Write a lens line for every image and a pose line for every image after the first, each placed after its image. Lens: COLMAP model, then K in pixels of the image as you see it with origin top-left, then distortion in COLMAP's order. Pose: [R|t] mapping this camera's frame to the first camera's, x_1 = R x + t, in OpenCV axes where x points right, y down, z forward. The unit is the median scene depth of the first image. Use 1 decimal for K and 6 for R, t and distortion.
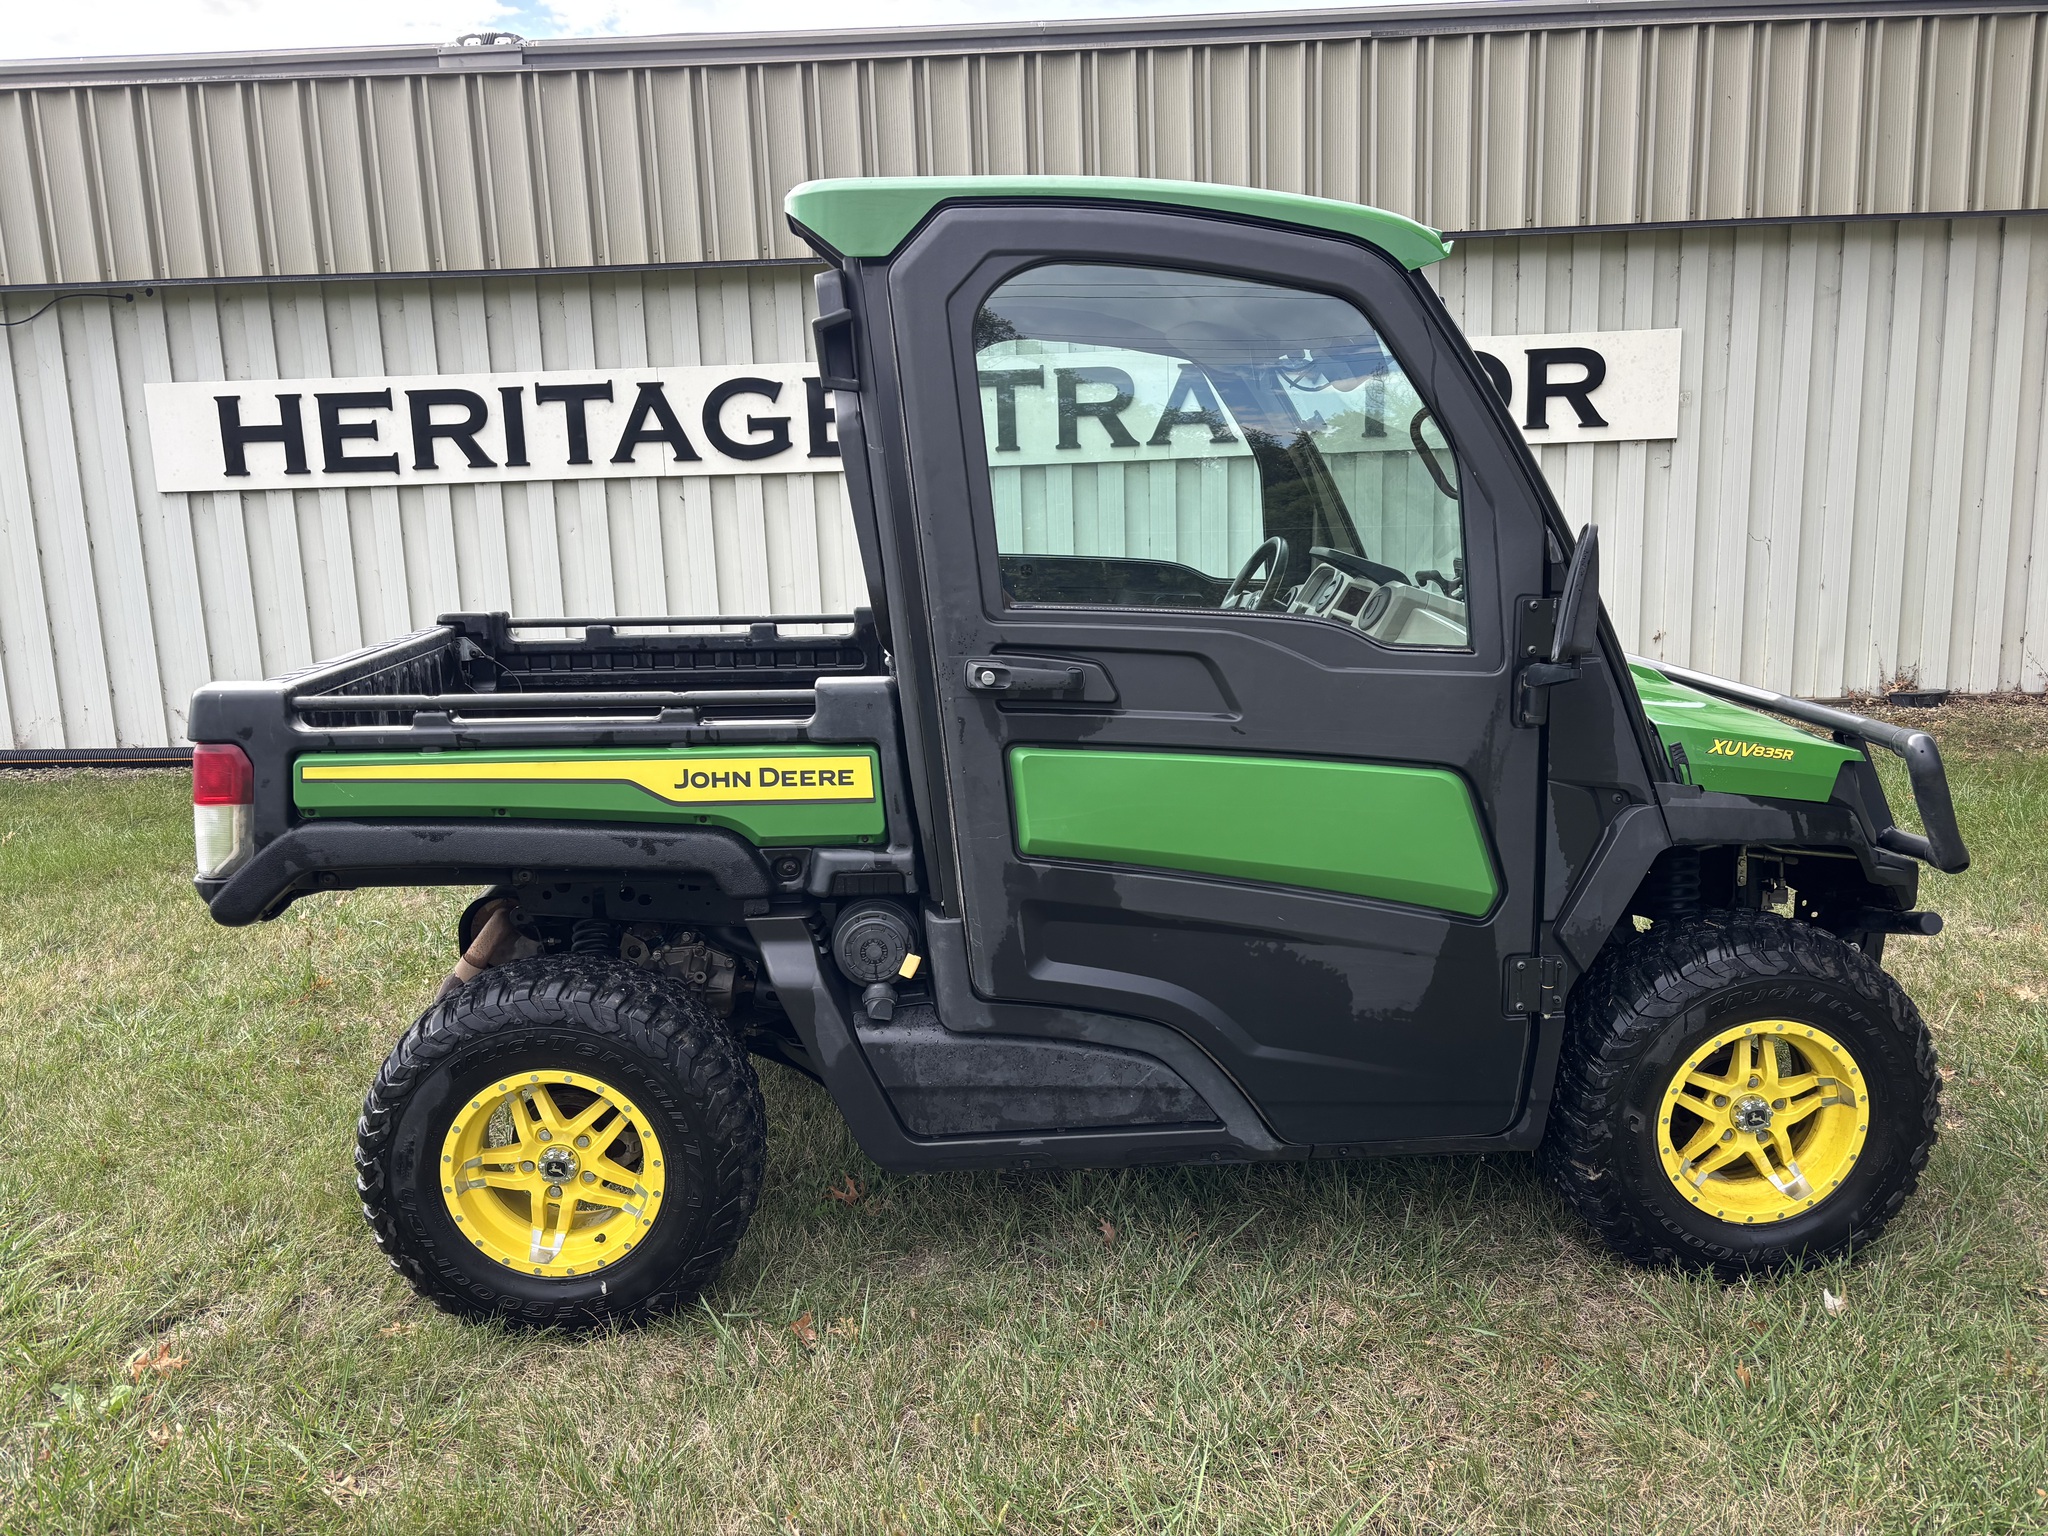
lens RADIAL K [[1540.4, 0, 1022.2], [0, 1540.4, 768.8], [0, 0, 1]] dist [0.041684, -0.054742]
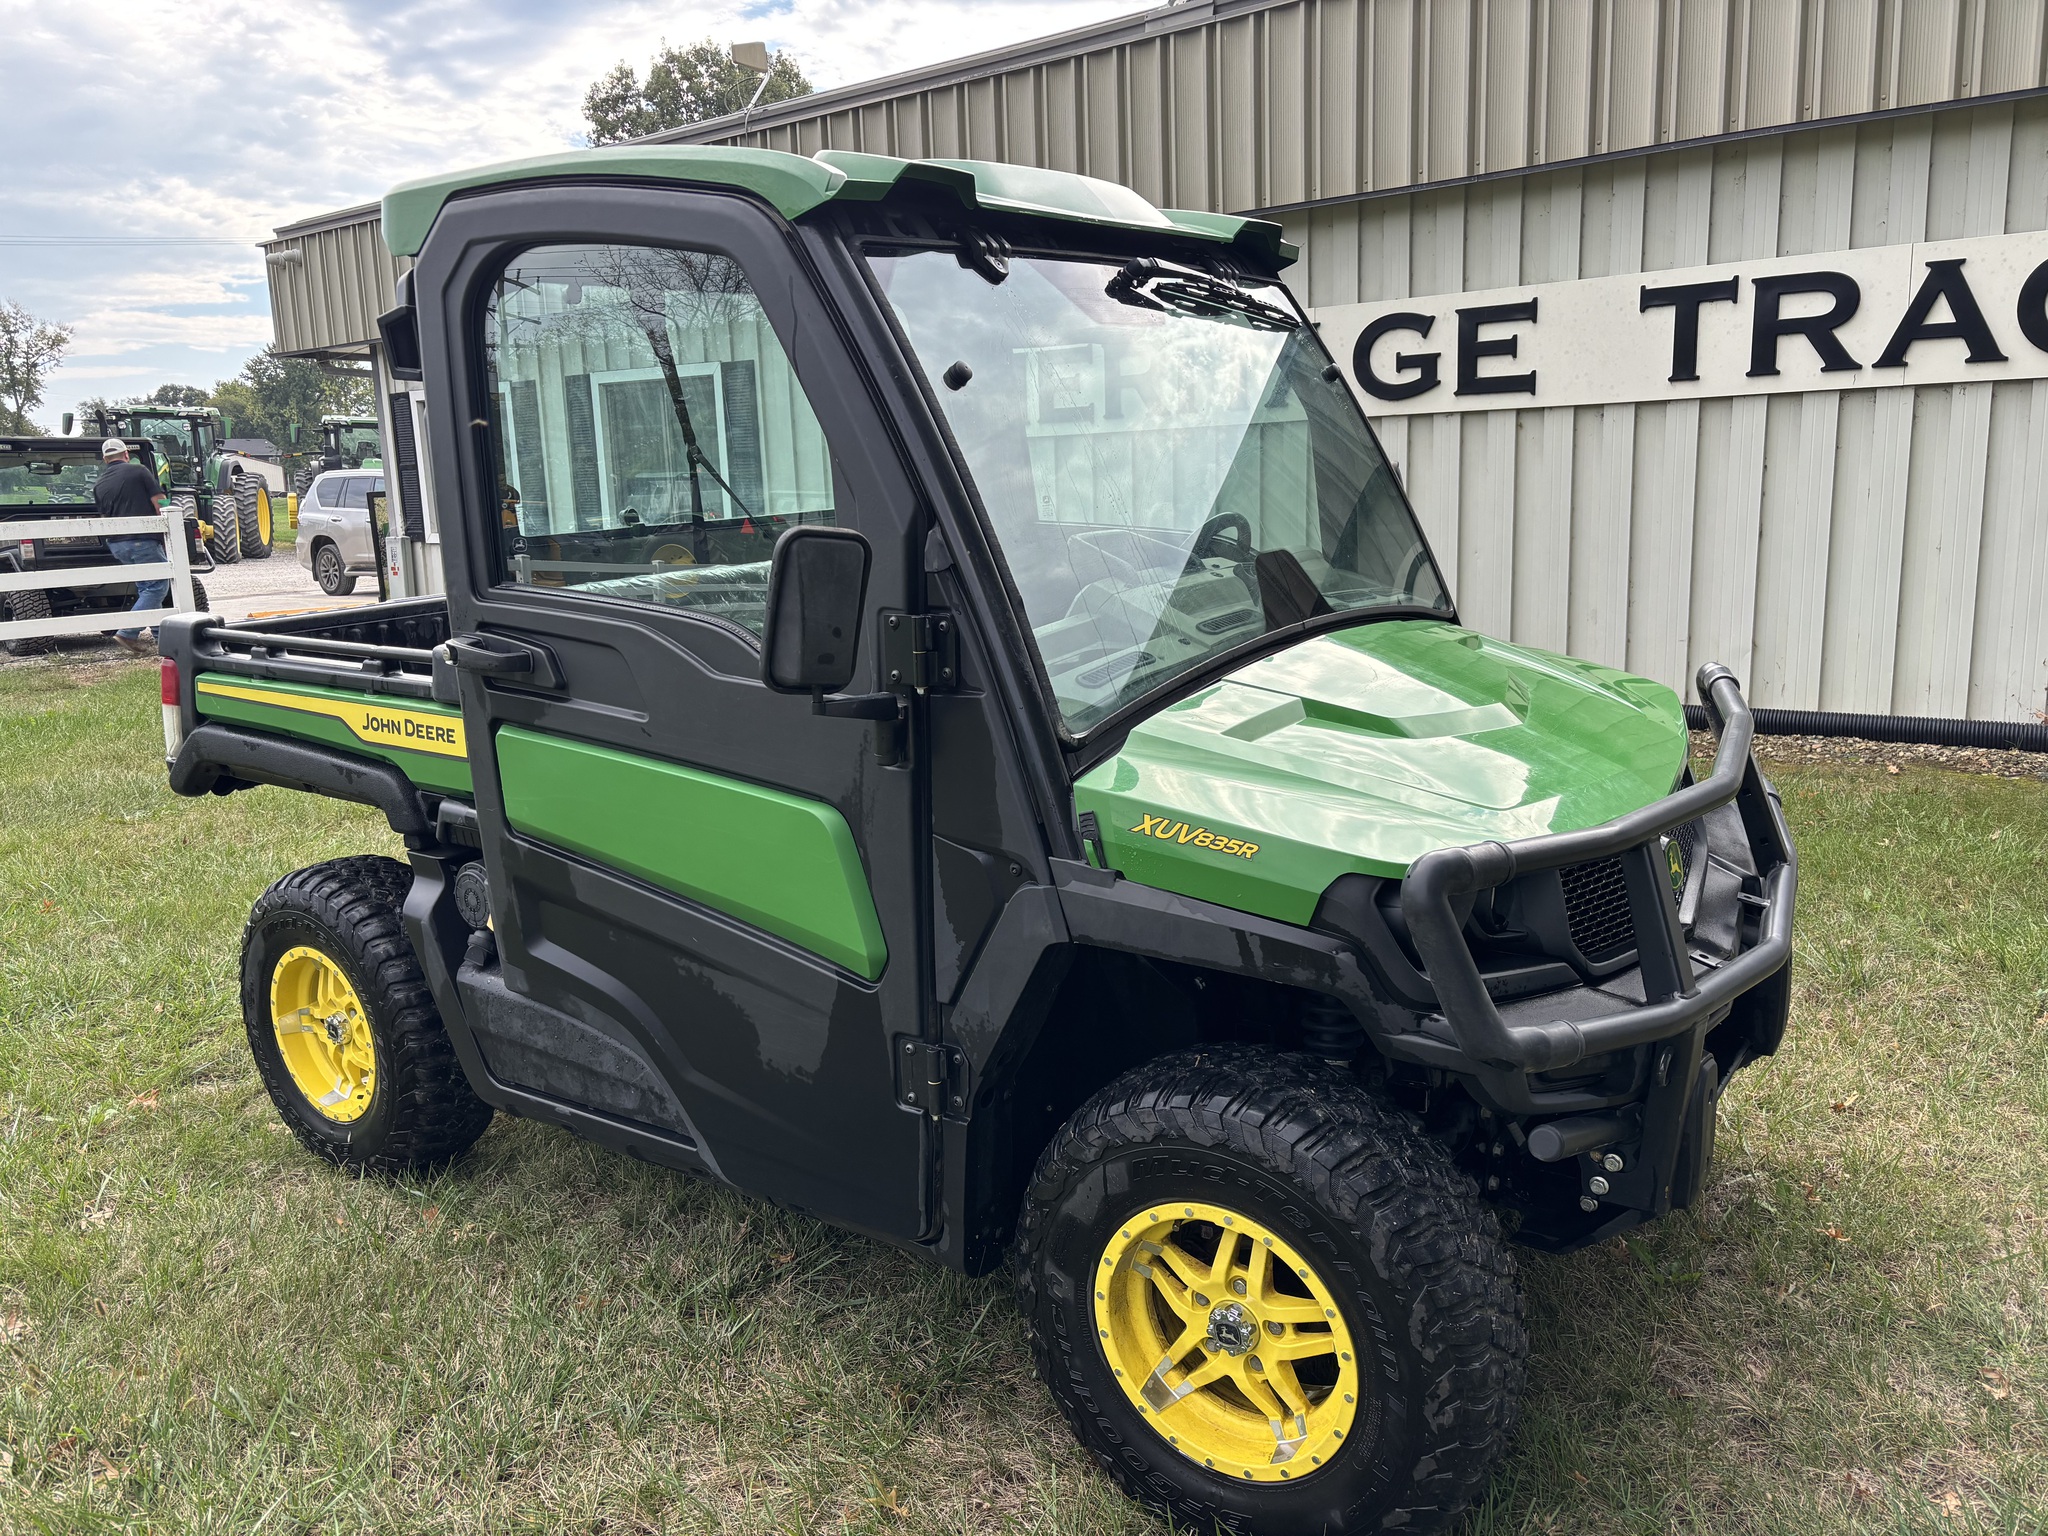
lens RADIAL K [[1540.4, 0, 1032.2], [0, 1540.4, 761.7], [0, 0, 1]] dist [0.041684, -0.054742]
pose [[0.785498, 0.119401, -0.607236, 0.856727], [-0.095117, 0.992846, 0.072183, -0.092558], [0.611511, 0.001059, 0.791235, 0.384637]]
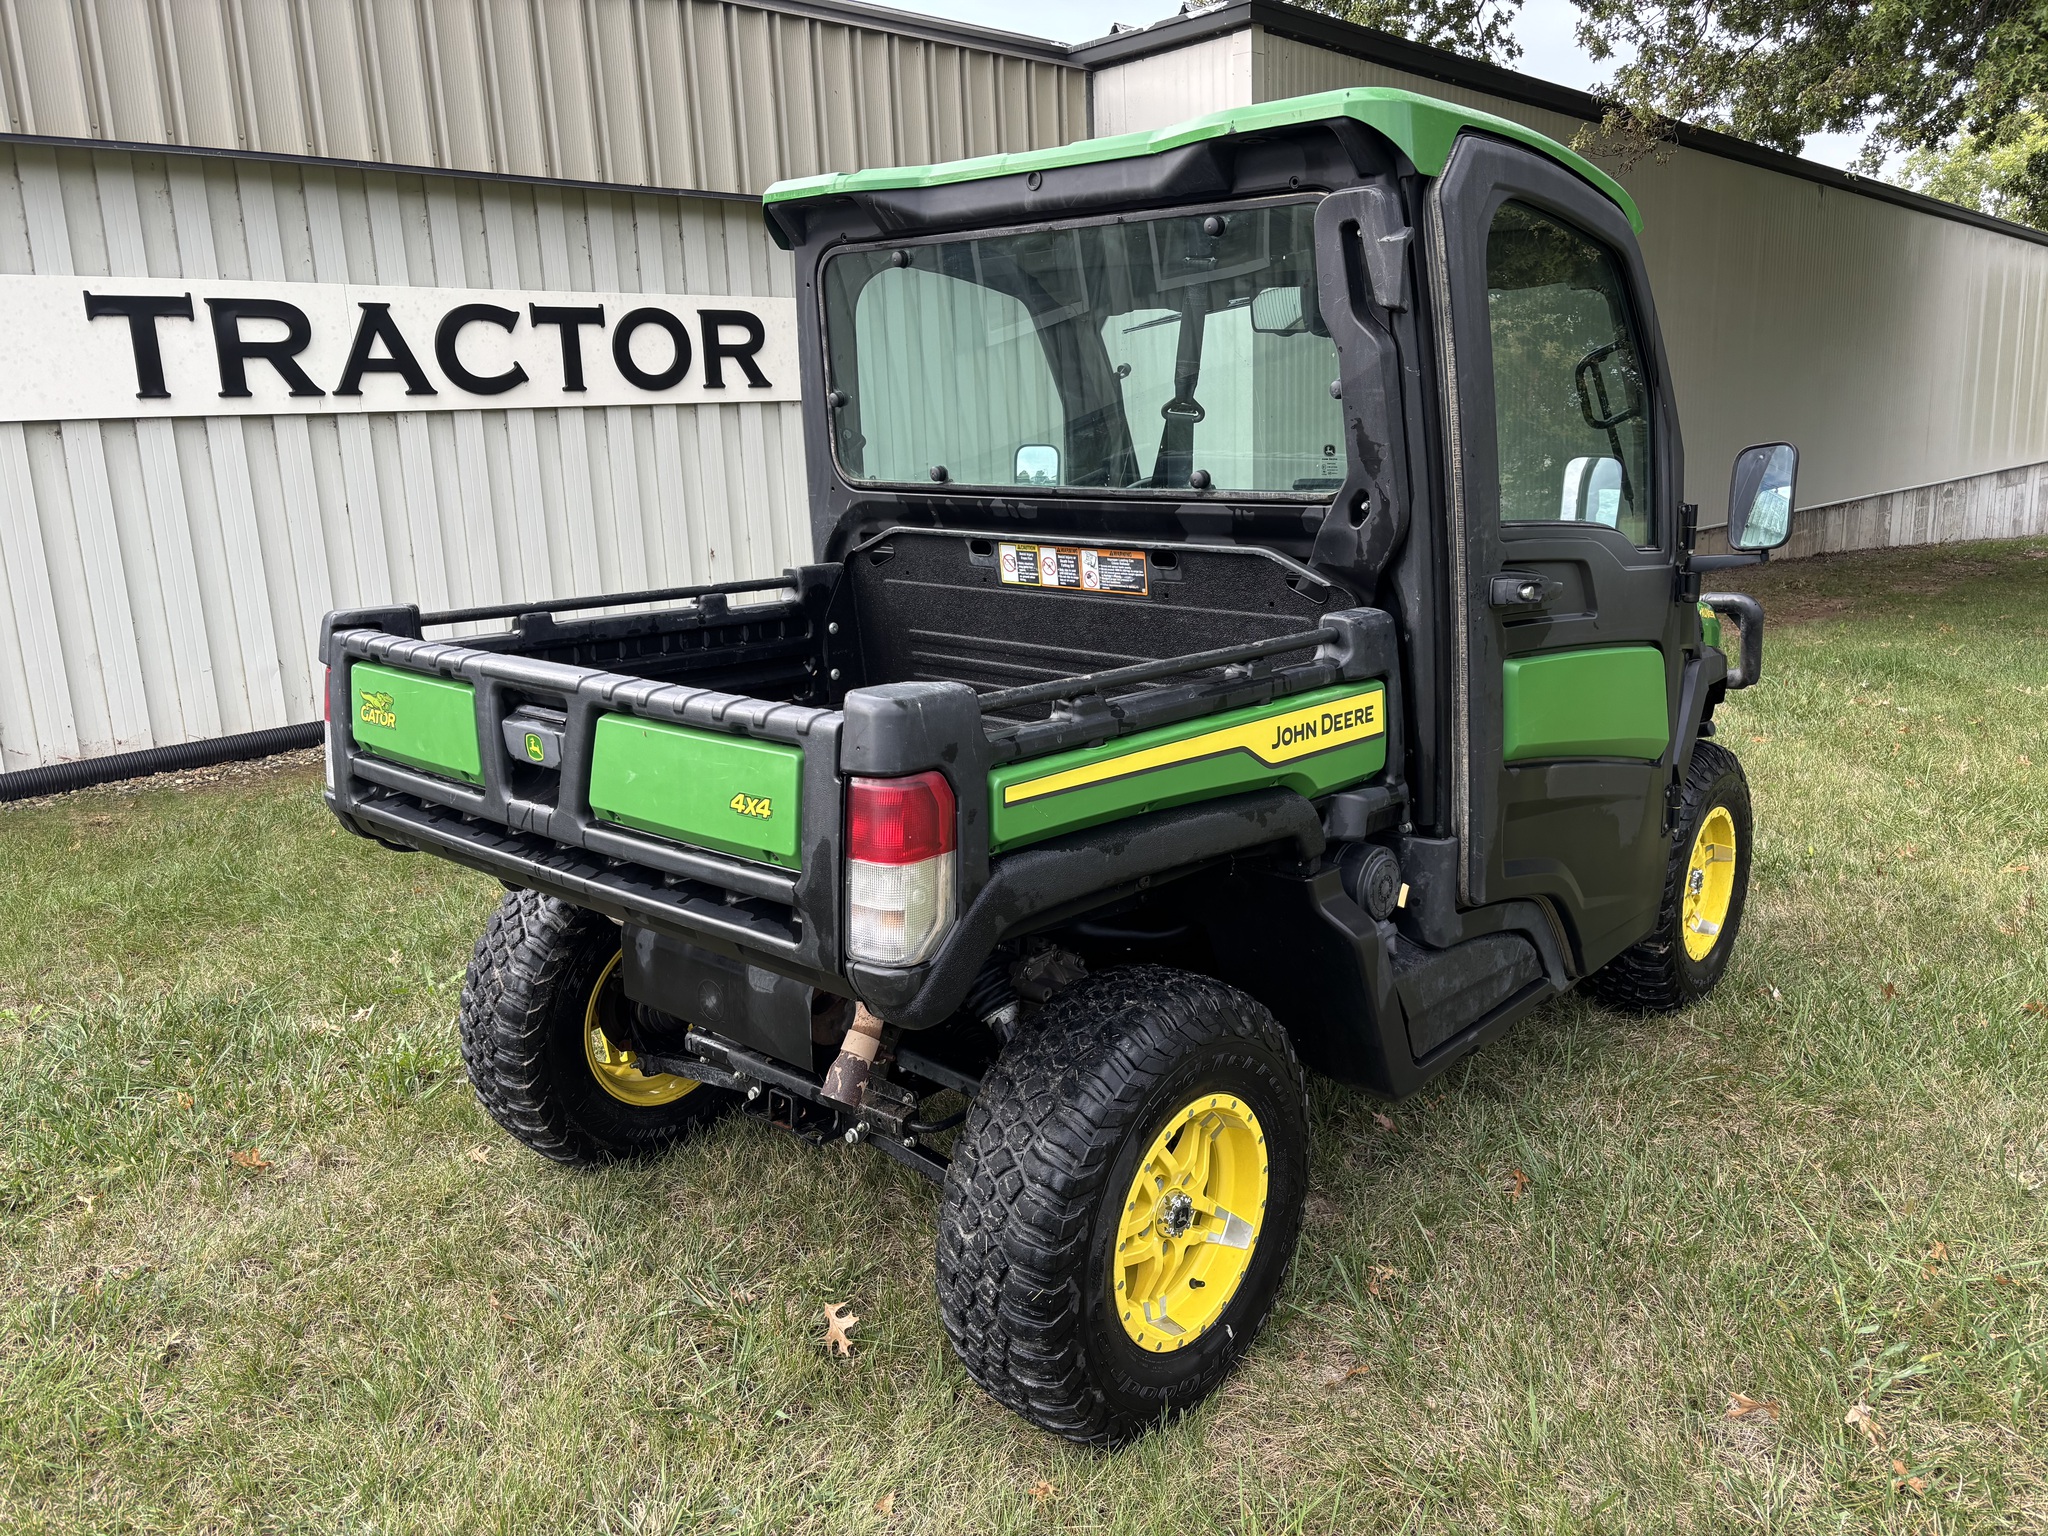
lens RADIAL K [[1540.4, 0, 1009.7], [0, 1540.4, 768.5], [0, 0, 1]] dist [0.041684, -0.054742]
pose [[0.709925, -0.148840, 0.688370, -0.934265], [0.135937, 0.987992, 0.073430, -0.061578], [-0.691034, 0.041445, 0.721633, 0.452259]]
